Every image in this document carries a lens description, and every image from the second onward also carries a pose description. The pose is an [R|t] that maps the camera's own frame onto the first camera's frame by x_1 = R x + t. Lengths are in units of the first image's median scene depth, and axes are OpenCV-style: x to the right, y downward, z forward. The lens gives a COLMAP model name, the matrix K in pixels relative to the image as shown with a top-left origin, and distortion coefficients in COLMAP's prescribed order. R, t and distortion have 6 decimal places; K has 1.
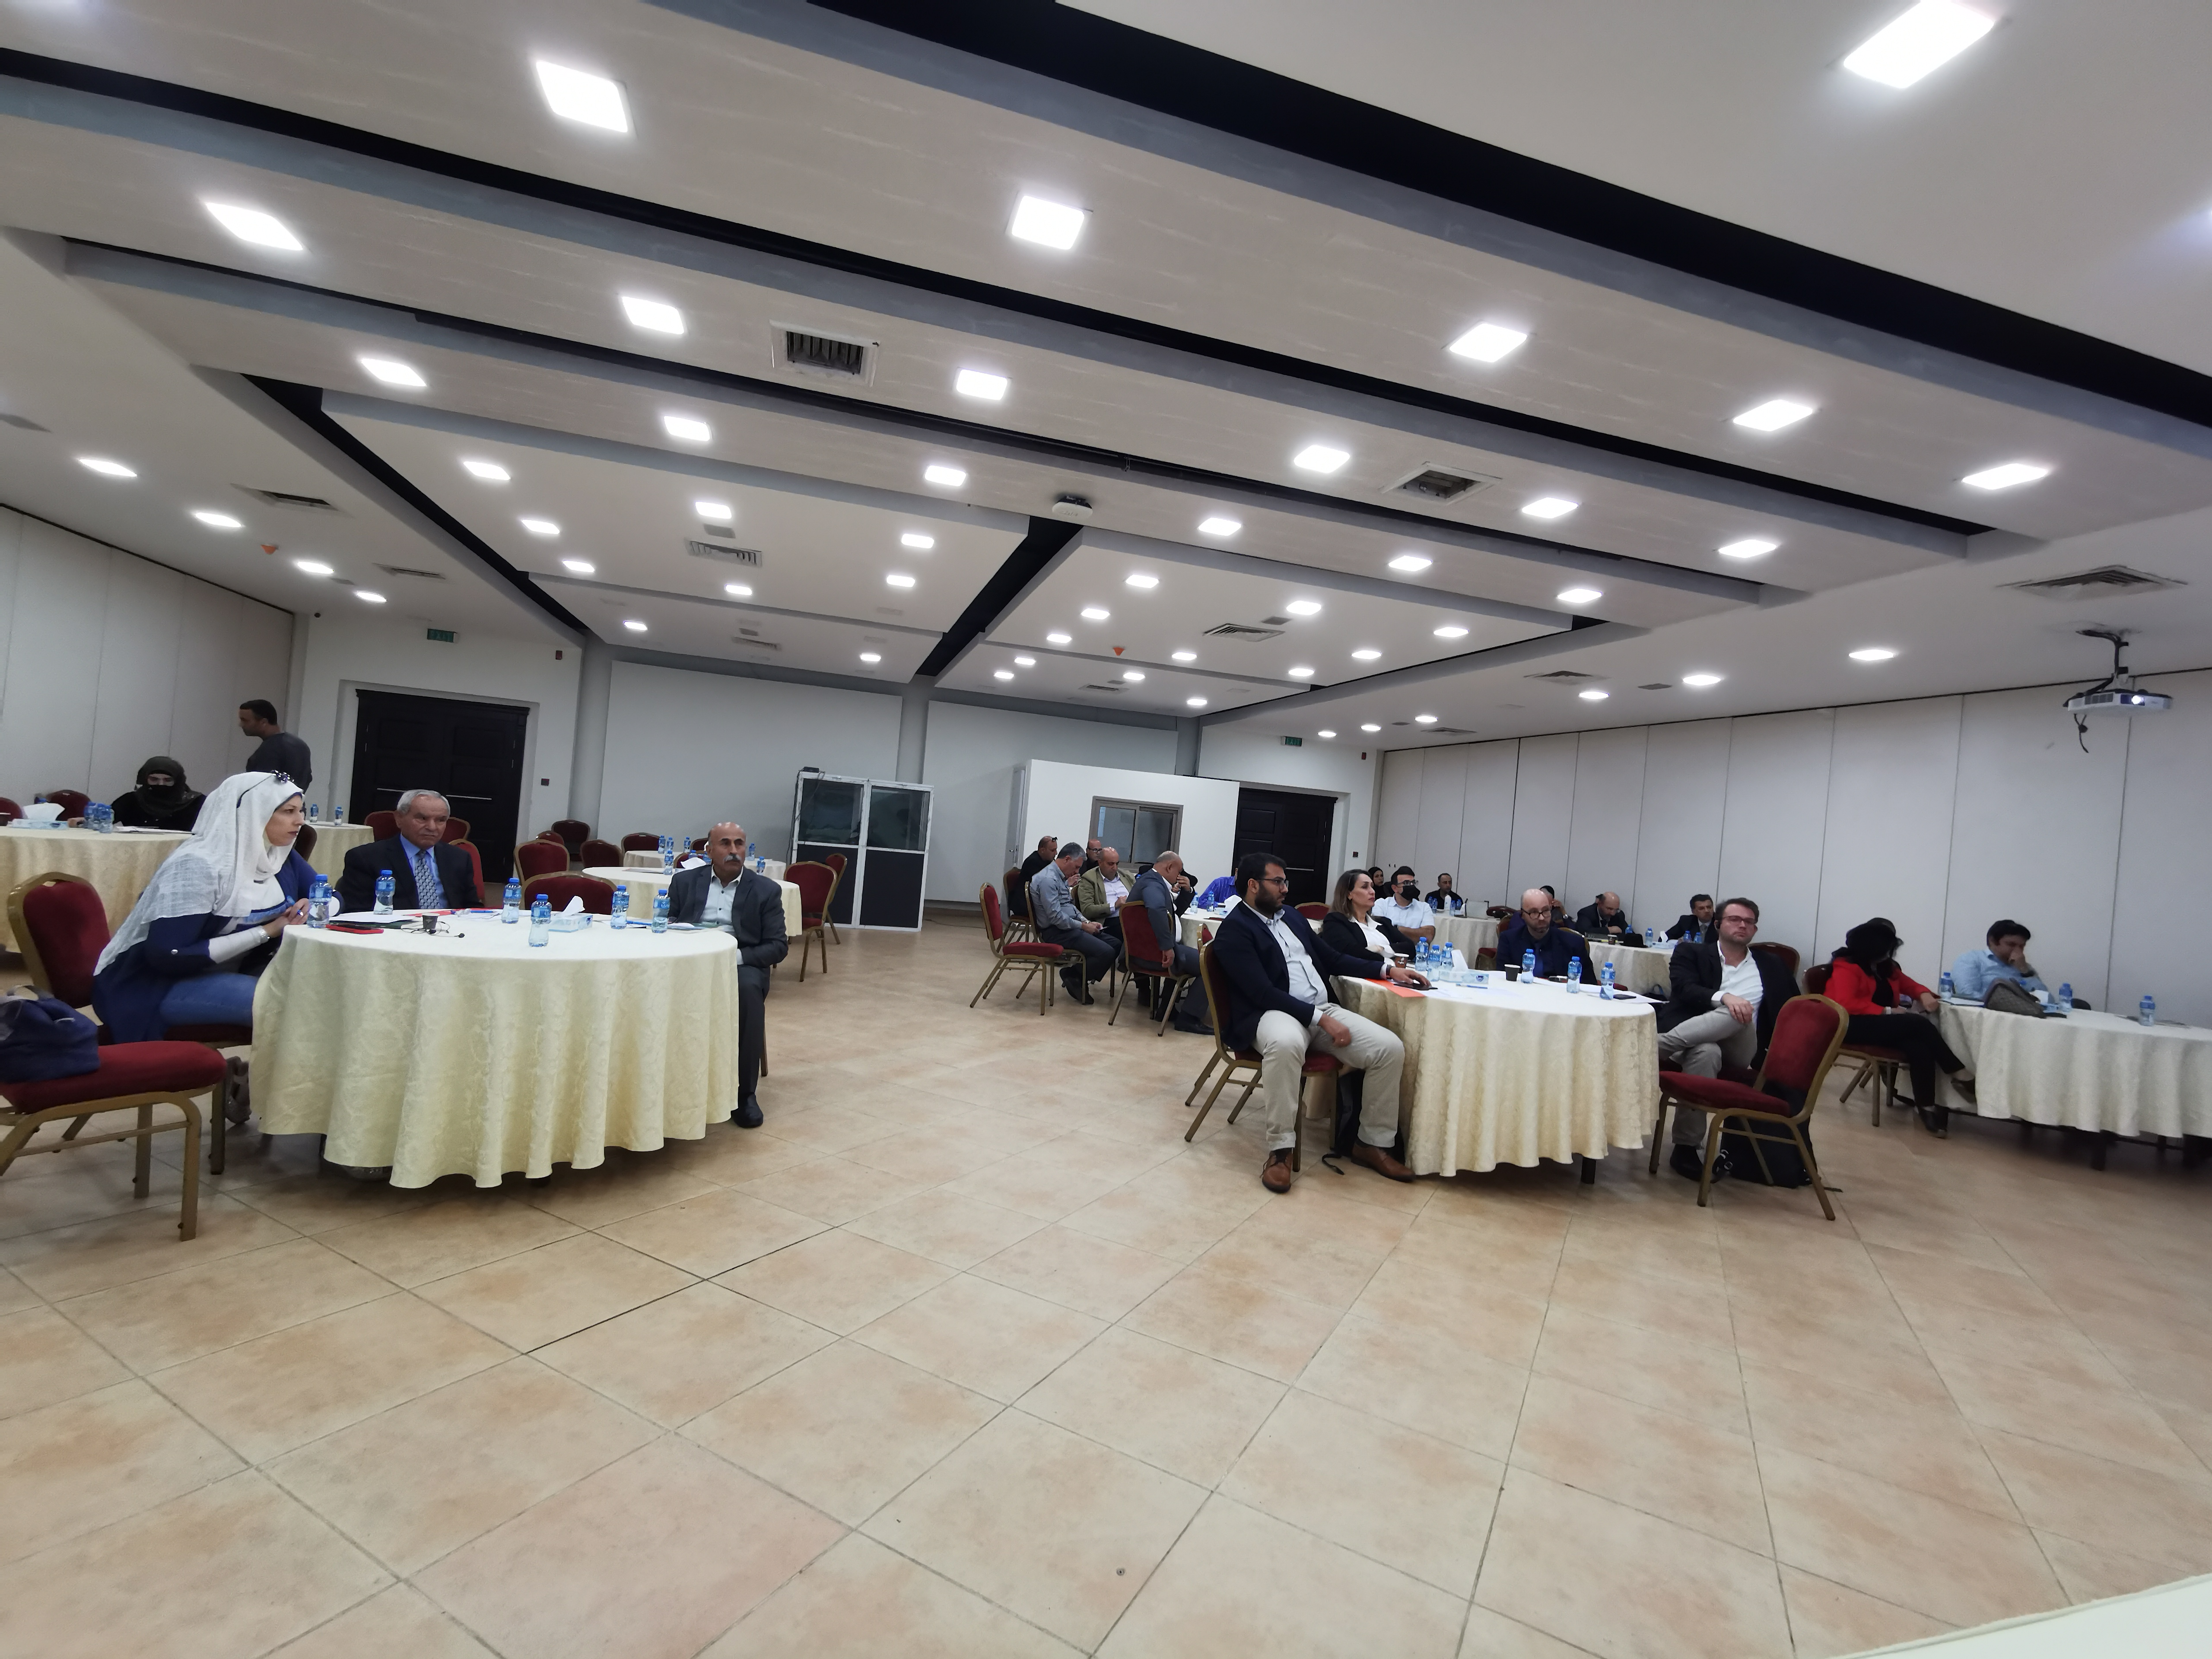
lens RADIAL K [[1019.1, 0, 1114.5], [0, 1019.1, 846.2], [0, 0, 1]] dist [-0.003447, 0.010125]
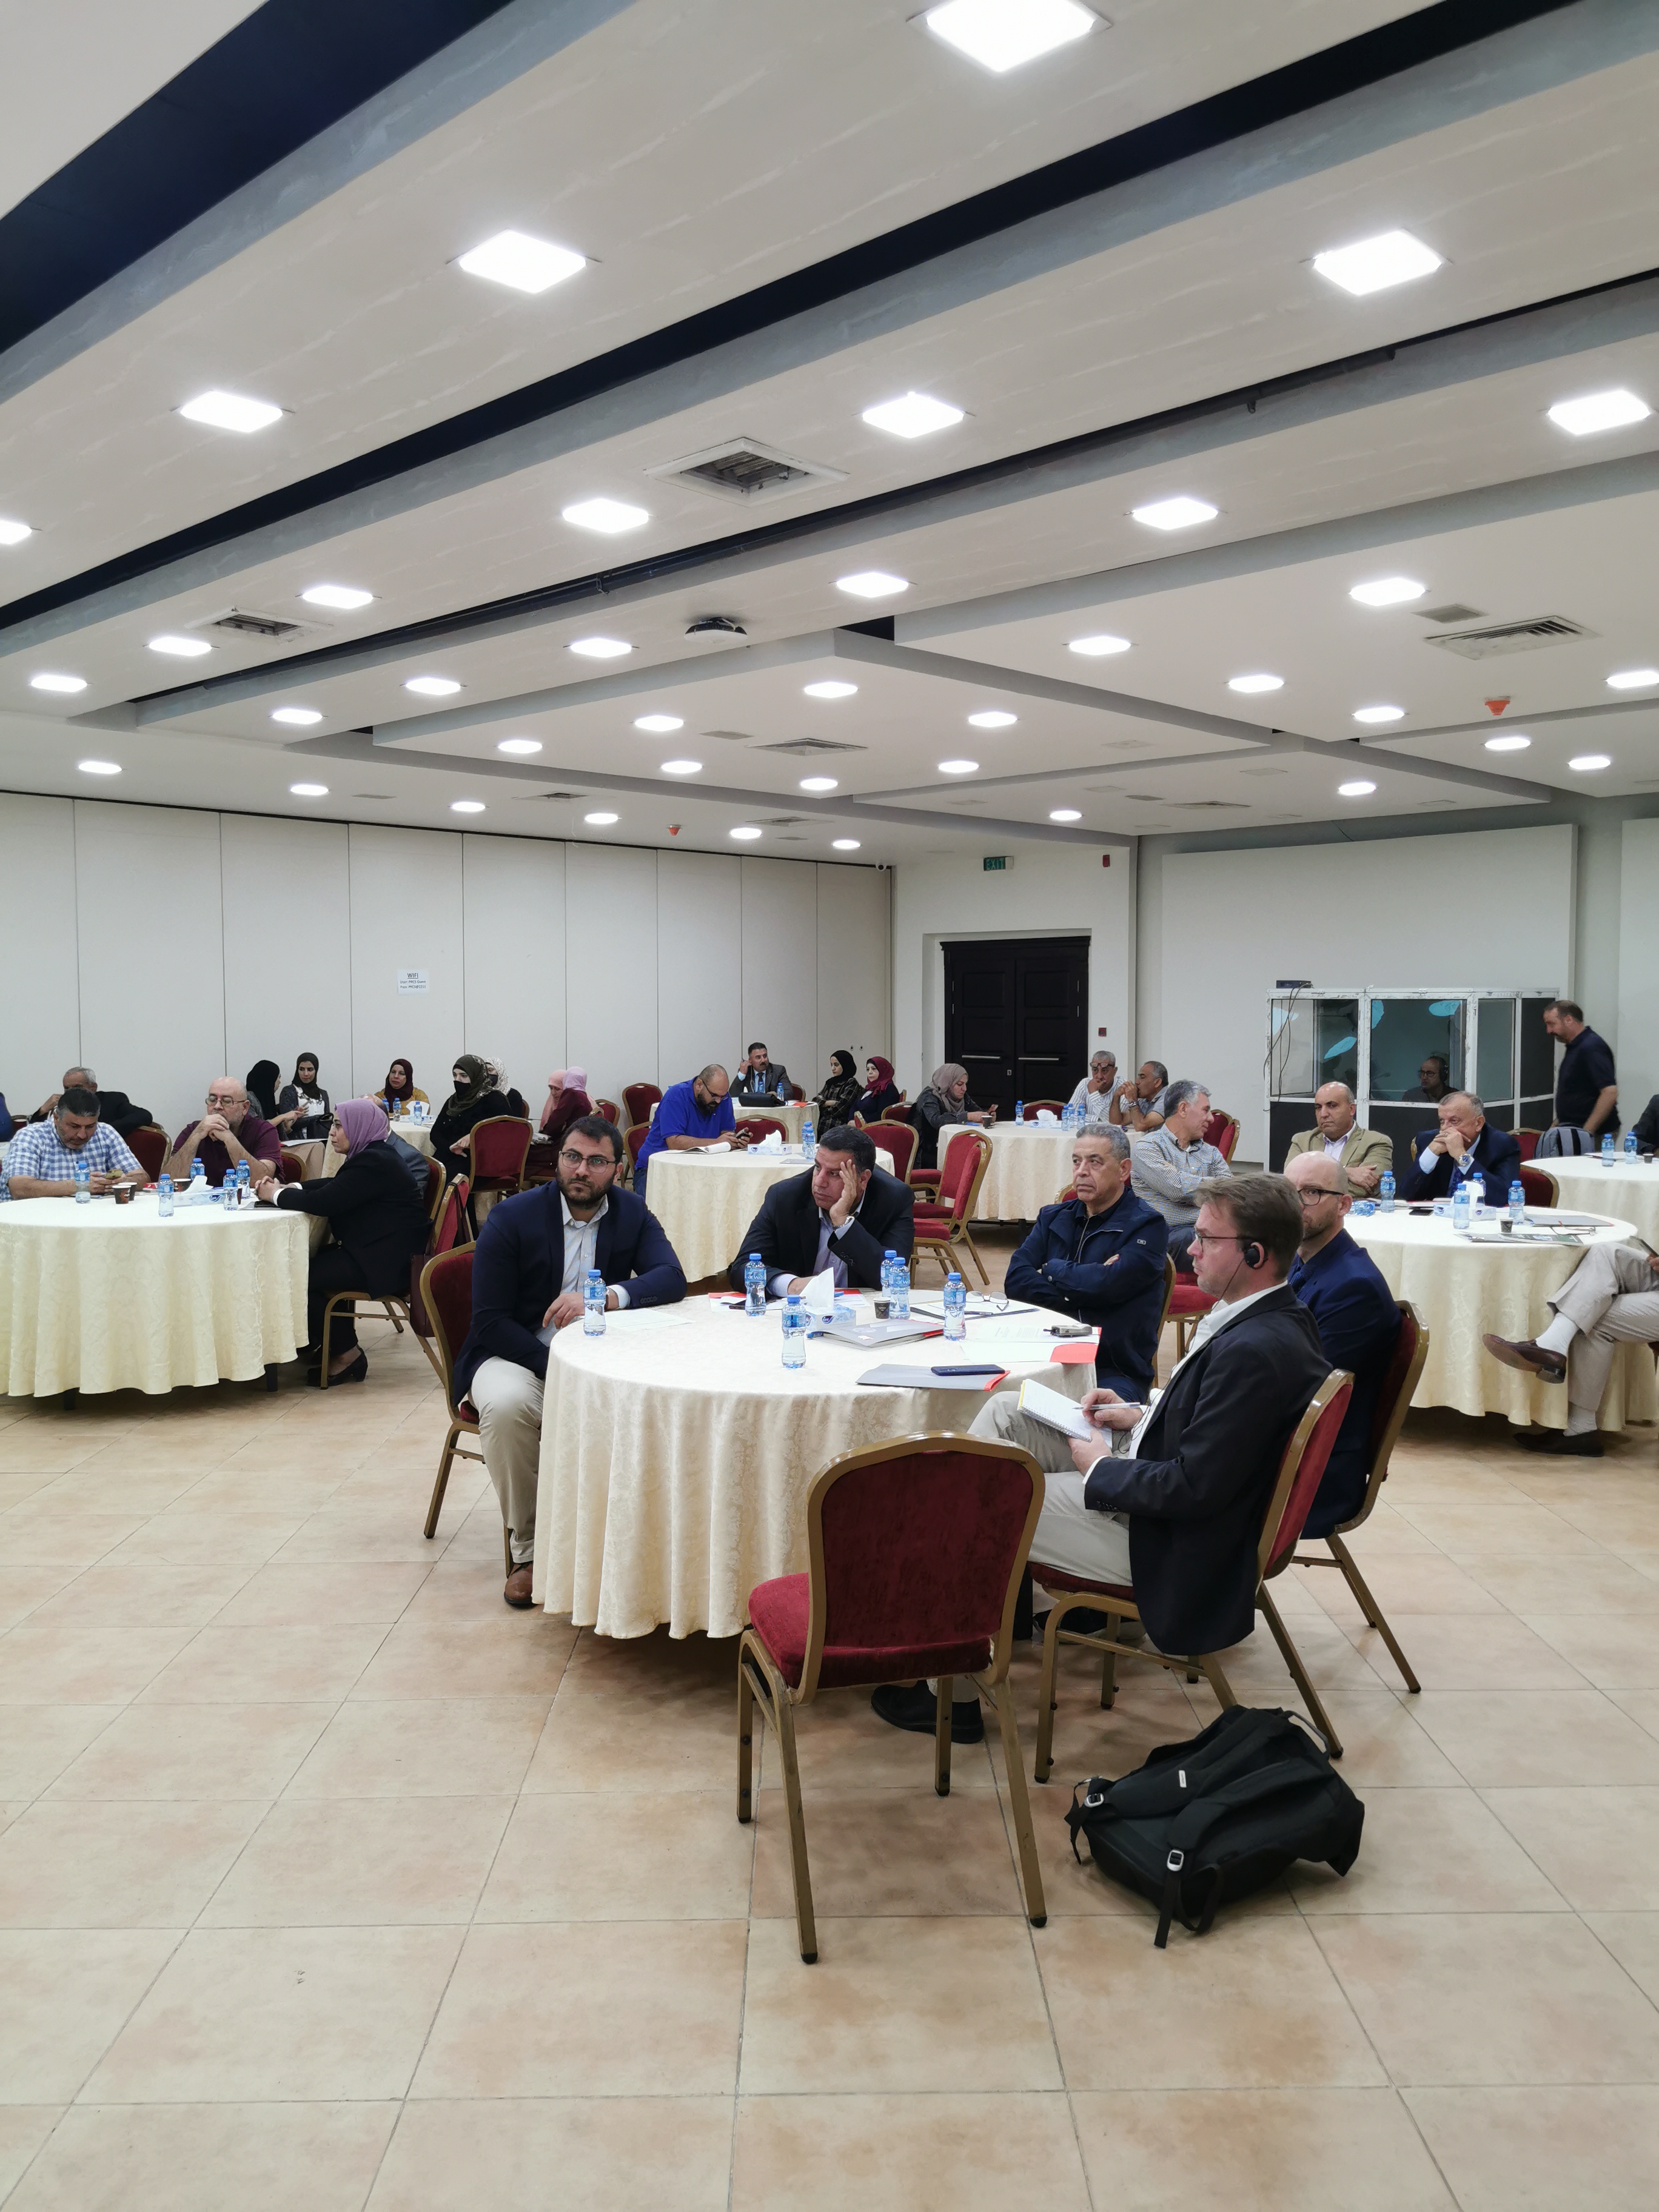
lens RADIAL K [[1714.7, 0, 843.8], [0, 1714.7, 1096.8], [0, 0, 1]] dist [0.065566, -0.088350]
pose [[0.487719, -0.044071, -0.871888, 1.240411], [0.039606, 0.998814, -0.028331, 0.036935], [0.872102, -0.020715, 0.488886, 0.571019]]
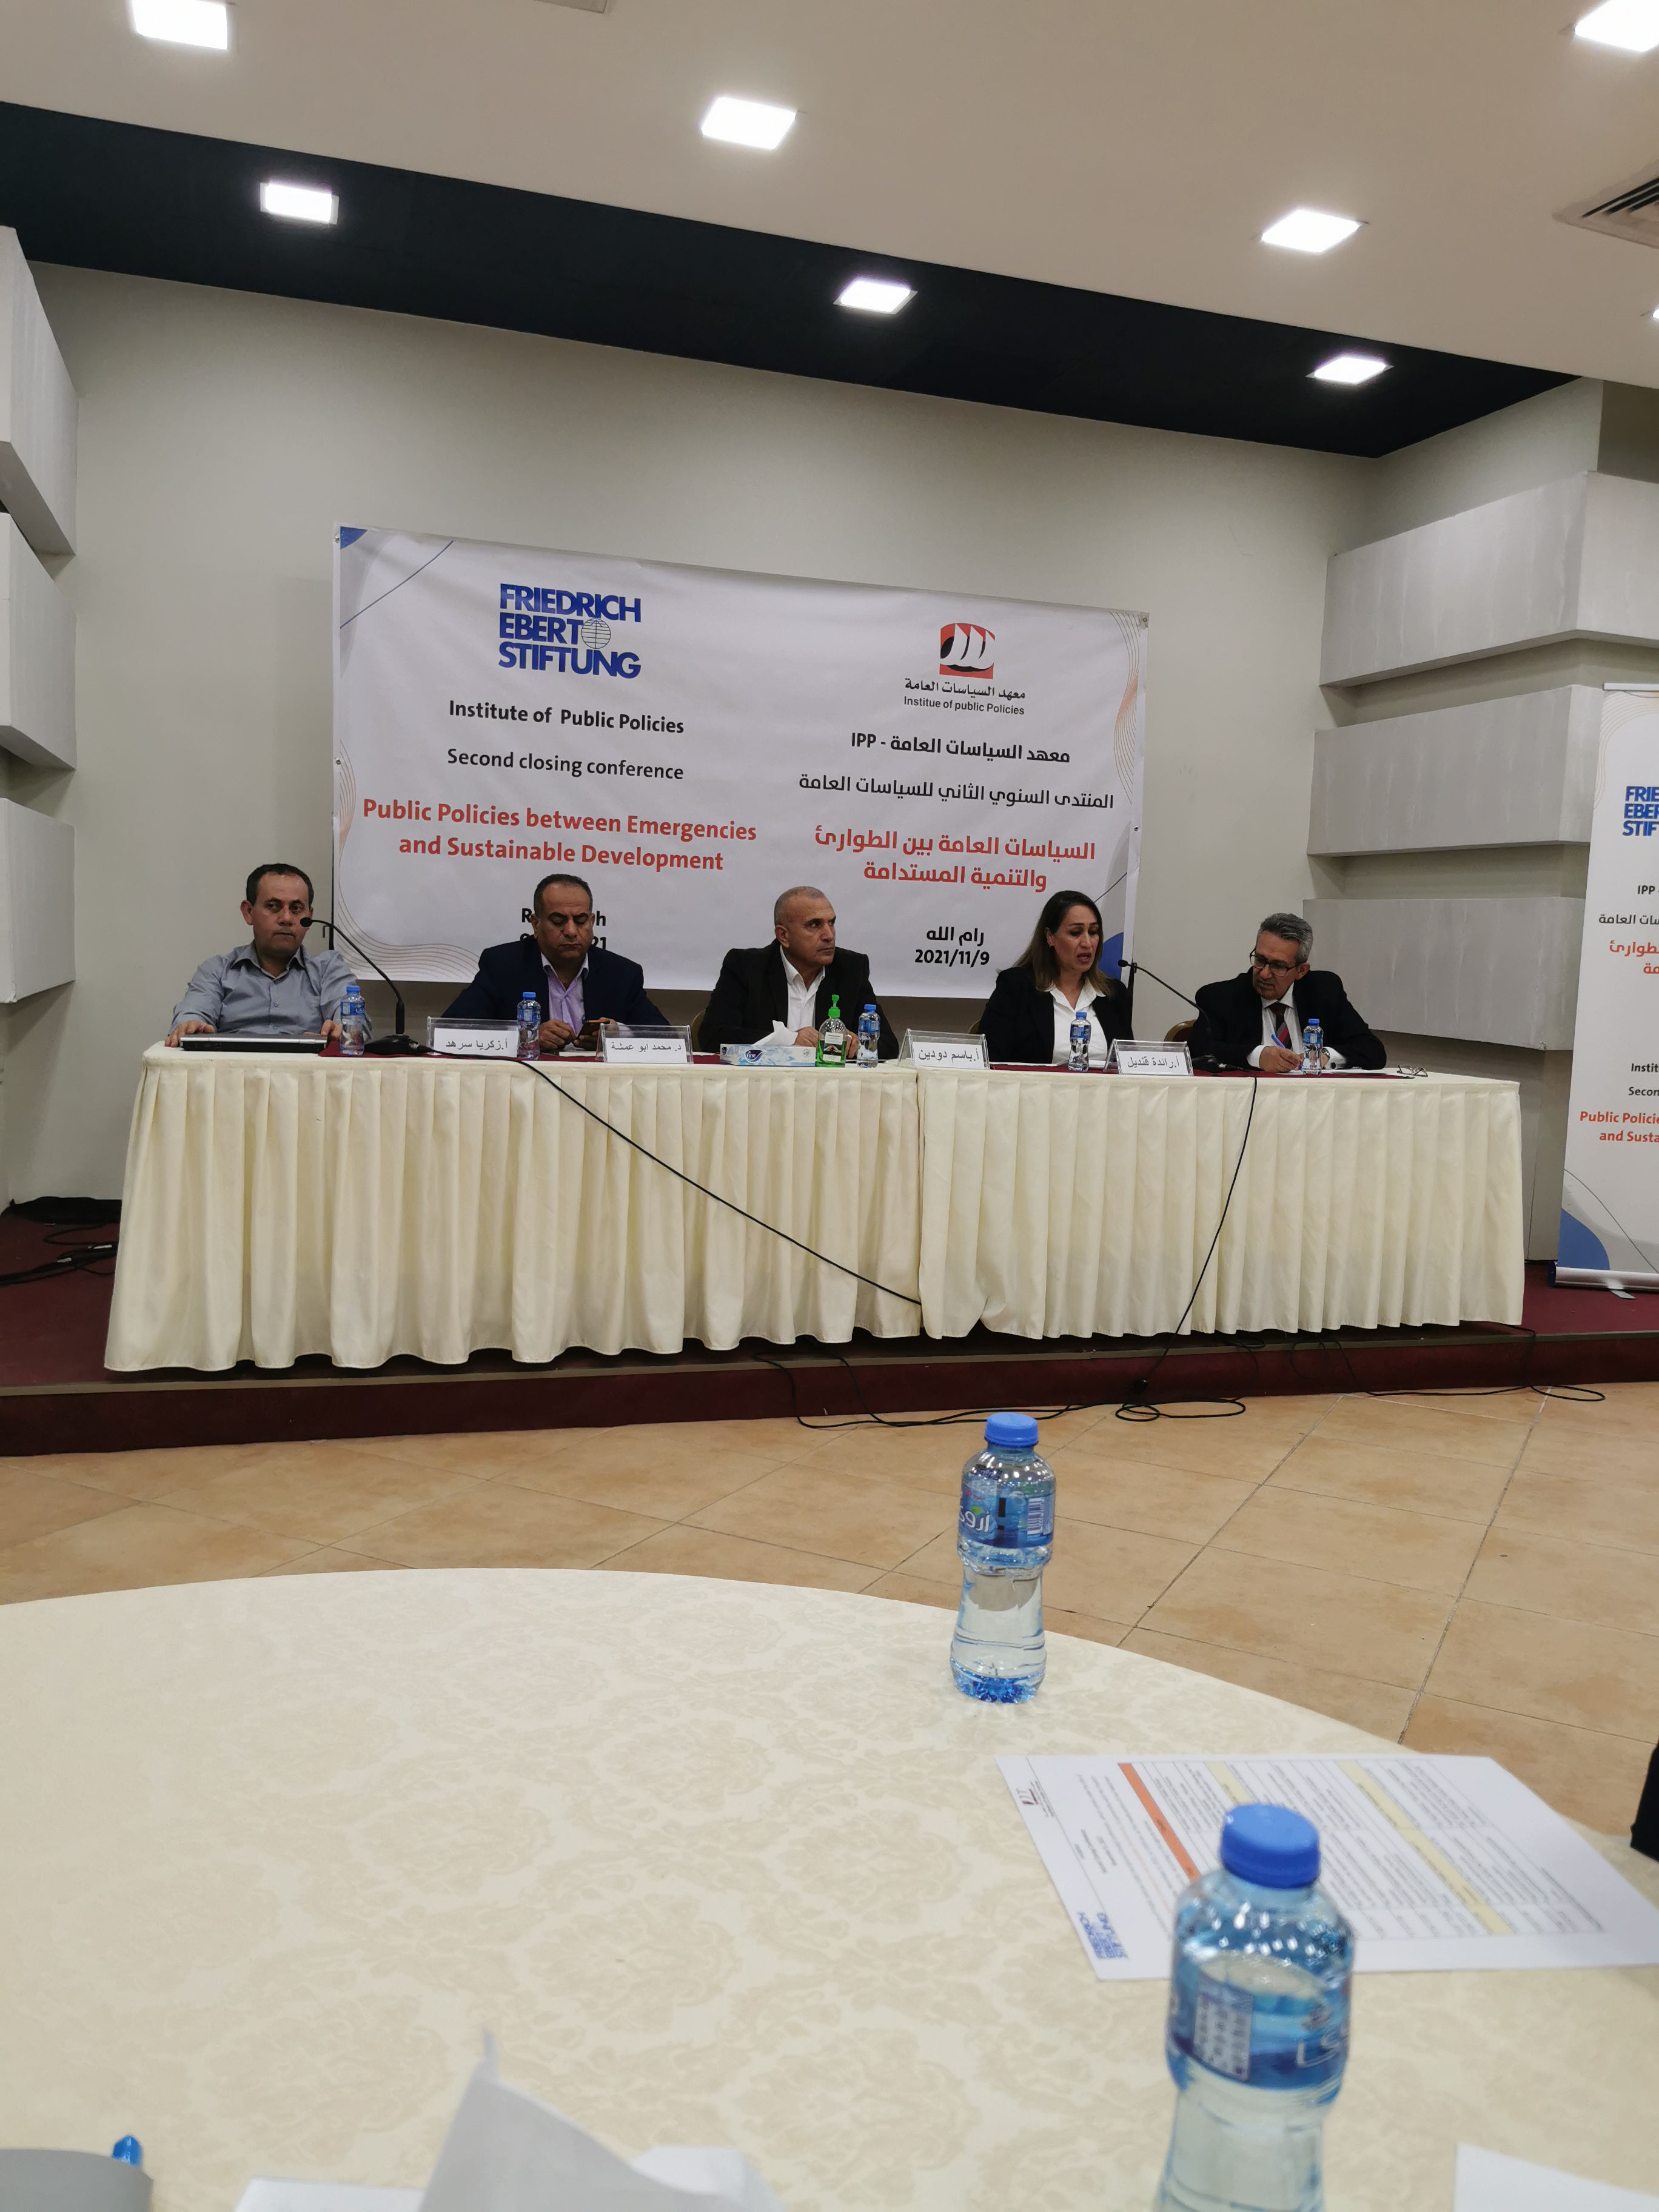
lens RADIAL K [[1714.7, 0, 834.0], [0, 1714.7, 1099.6], [0, 0, 1]] dist [0.065566, -0.088350]
pose [[-0.991225, -0.125976, -0.040047, 0.360793], [-0.129300, 0.986984, 0.095621, 0.039412], [0.027480, 0.099960, -0.994612, 1.148690]]
